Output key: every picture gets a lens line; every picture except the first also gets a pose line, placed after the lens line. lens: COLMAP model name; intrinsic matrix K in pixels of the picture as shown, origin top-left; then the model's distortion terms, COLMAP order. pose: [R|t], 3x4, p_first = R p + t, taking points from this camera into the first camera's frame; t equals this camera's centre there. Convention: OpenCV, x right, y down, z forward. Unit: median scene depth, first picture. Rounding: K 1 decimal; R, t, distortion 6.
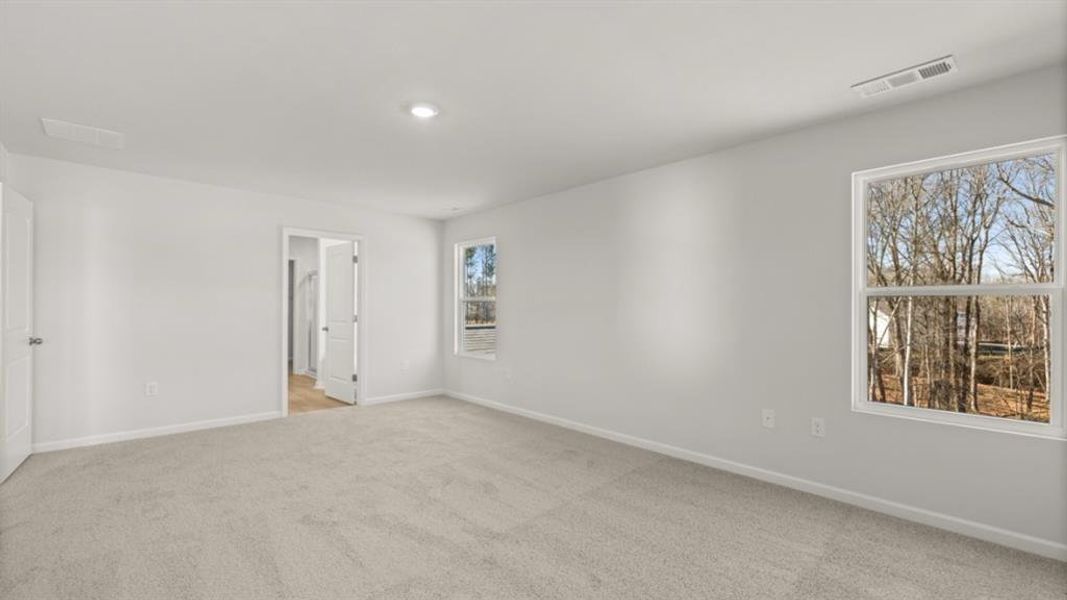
lens RADIAL K [[465.0, 0, 545.5], [0, 465.0, 304.6], [0, 0, 1]] dist [-0.000439, -0.000145]
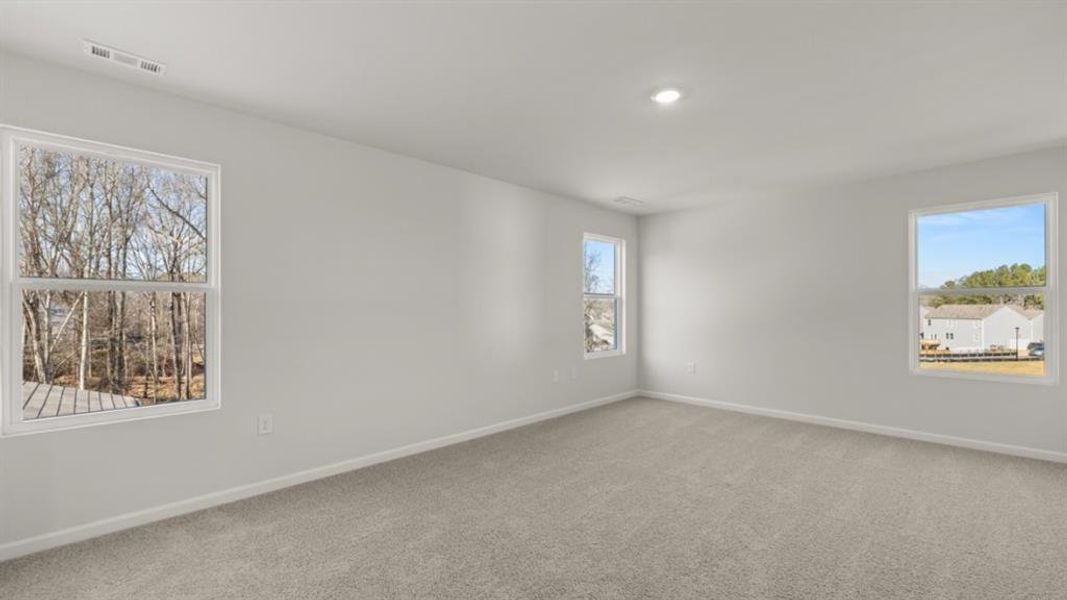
lens RADIAL K [[445.1, 0, 541.0], [0, 445.1, 302.6], [0, 0, 1]] dist [0.000714, 0.000243]
pose [[-0.030673, 0.000762, 0.999529, -0.590697], [-0.007781, 0.999969, -0.001001, 0.001244], [-0.999499, -0.007808, -0.030667, 0.656438]]
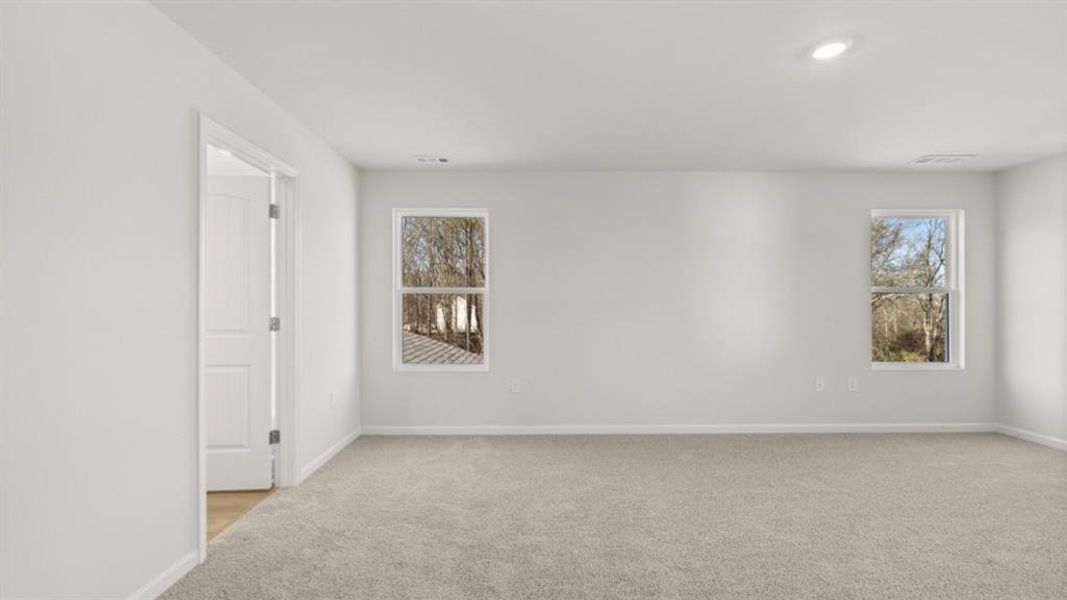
lens RADIAL K [[445.1, 0, 541.0], [0, 445.1, 302.6], [0, 0, 1]] dist [0.000714, 0.000243]
pose [[0.666751, -0.004714, 0.745266, -0.582213], [0.000208, 0.999981, 0.006140, 0.002078], [-0.745281, -0.003939, 0.666739, 0.441488]]
